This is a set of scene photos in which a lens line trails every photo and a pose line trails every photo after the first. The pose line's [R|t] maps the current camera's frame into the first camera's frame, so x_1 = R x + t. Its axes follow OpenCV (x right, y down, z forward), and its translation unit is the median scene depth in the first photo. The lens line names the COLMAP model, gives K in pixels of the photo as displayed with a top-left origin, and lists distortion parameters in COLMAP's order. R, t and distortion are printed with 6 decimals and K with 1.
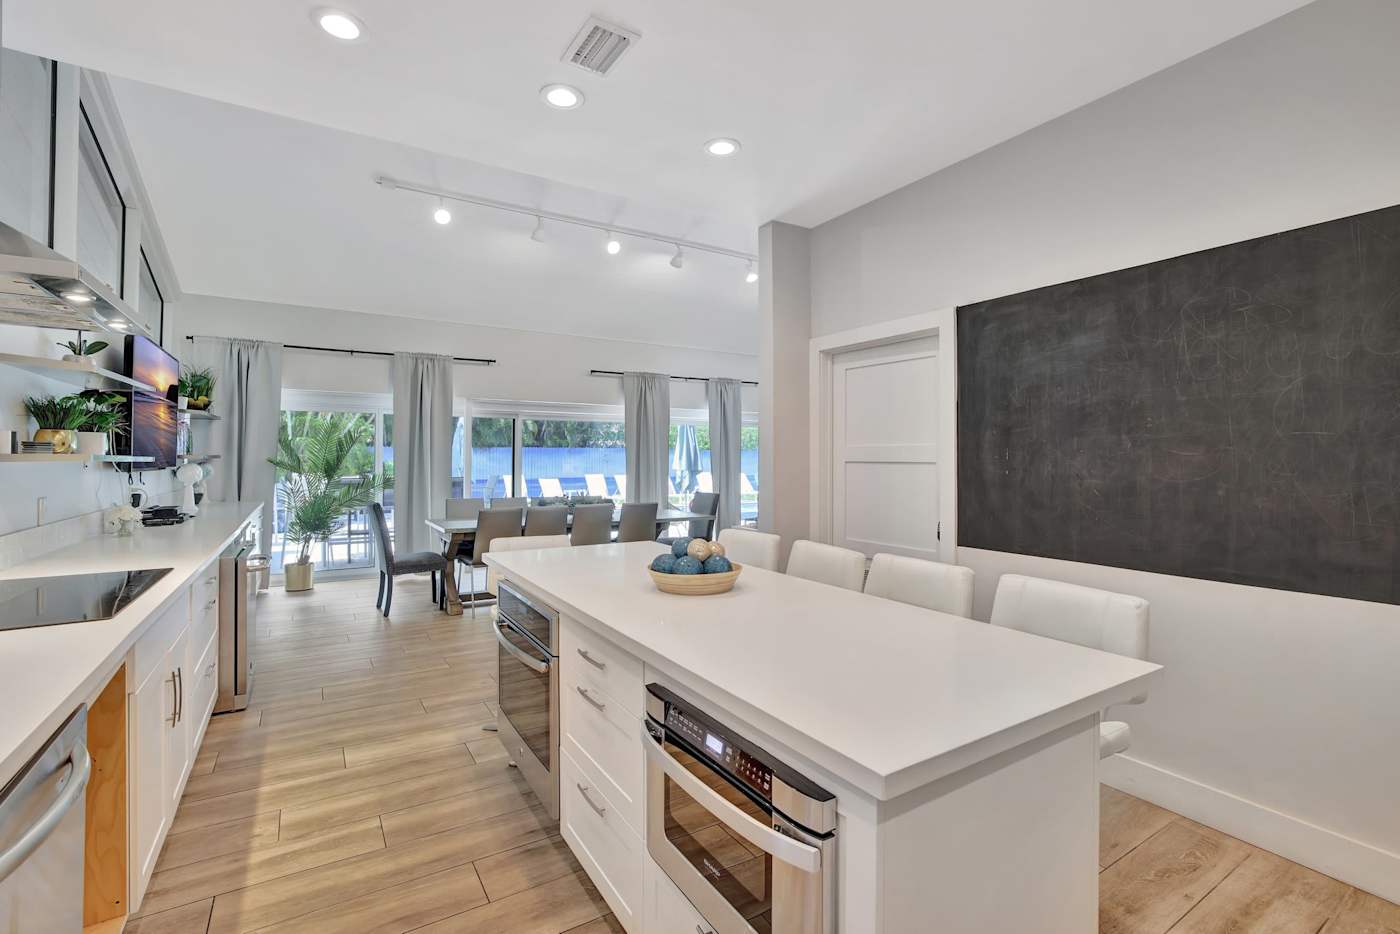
lens RADIAL K [[622.5, 0, 698.9], [0, 622.5, 462.7], [0, 0, 1]] dist [-0.017653, 0.000338]
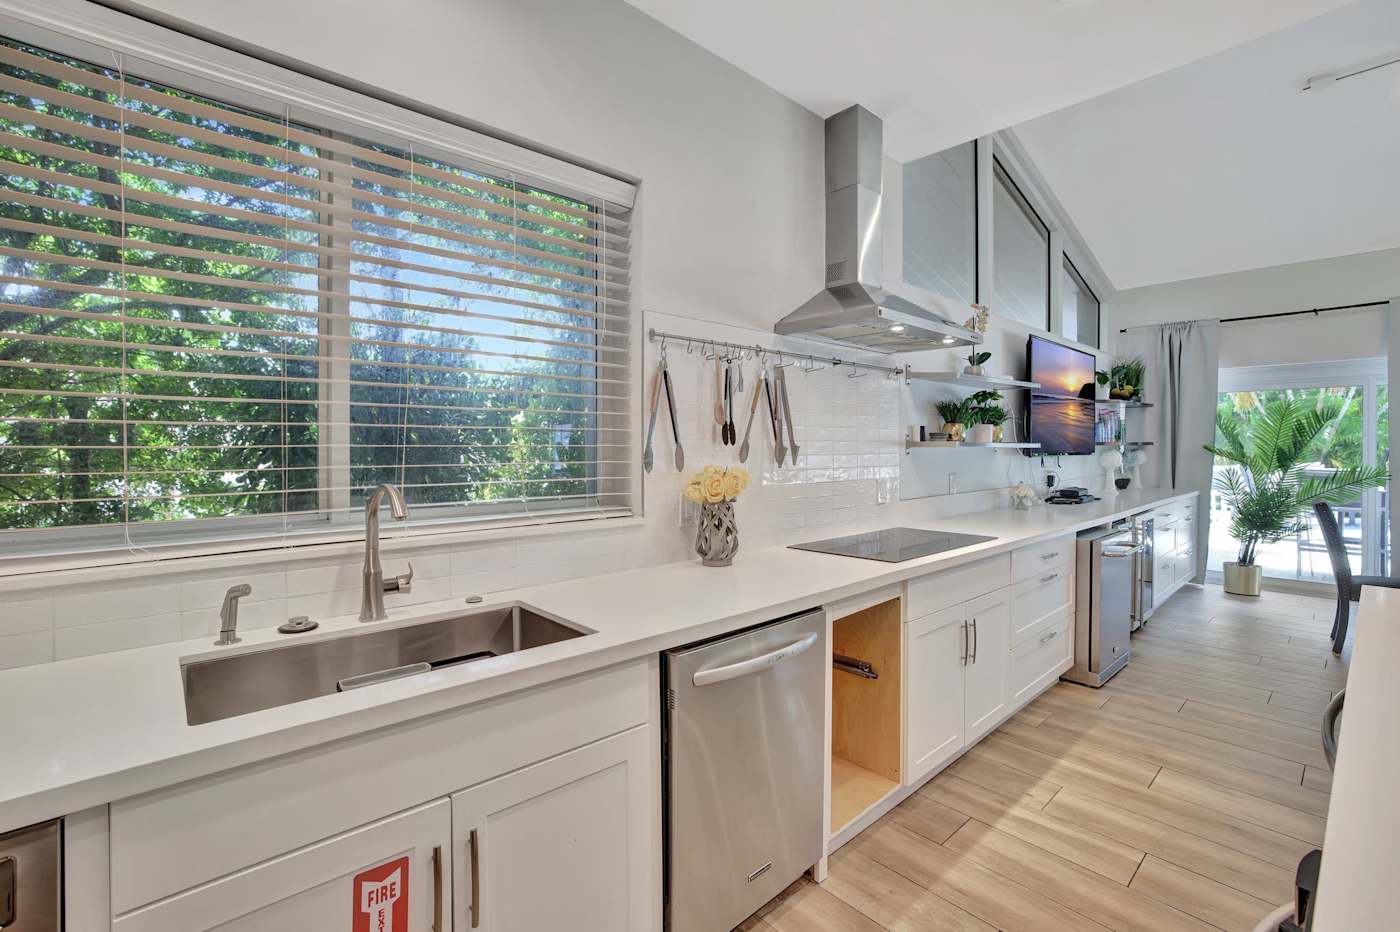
lens RADIAL K [[622.5, 0, 698.9], [0, 622.5, 461.7], [0, 0, 1]] dist [-0.017653, 0.000338]
pose [[0.173915, 0.024746, -0.984450, 0.181027], [-0.005799, 0.999693, 0.024105, 0.000144], [0.984744, 0.001516, 0.174005, 0.188627]]
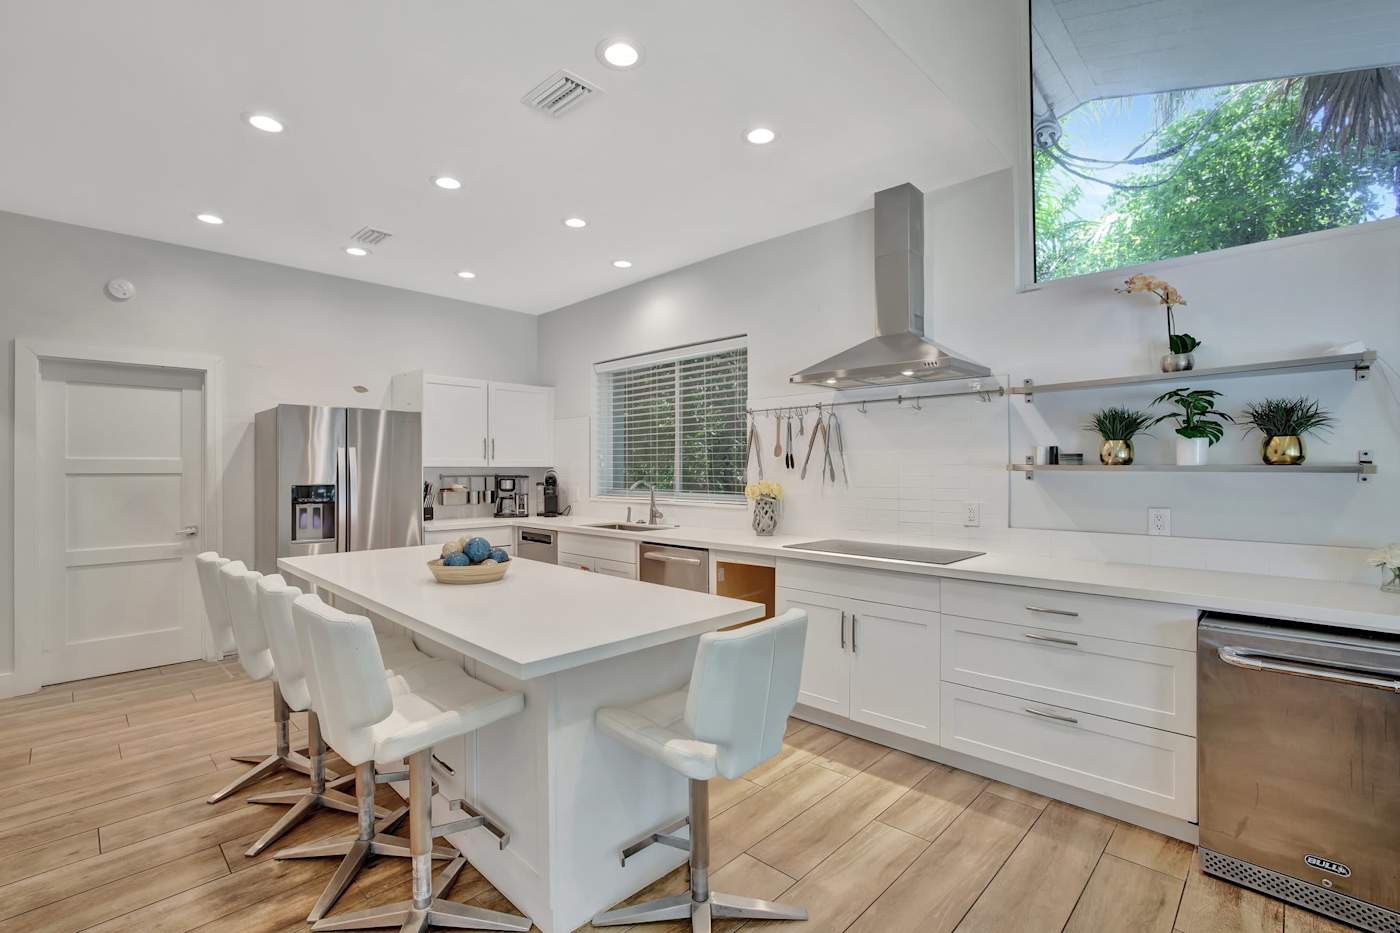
lens RADIAL K [[622.5, 0, 698.9], [0, 622.5, 462.2], [0, 0, 1]] dist [-0.017653, 0.000338]
pose [[-0.969158, -0.001955, -0.246434, -0.104914], [-0.001604, 0.999997, -0.001624, -0.014585], [0.246436, -0.001178, -0.969158, 1.737032]]
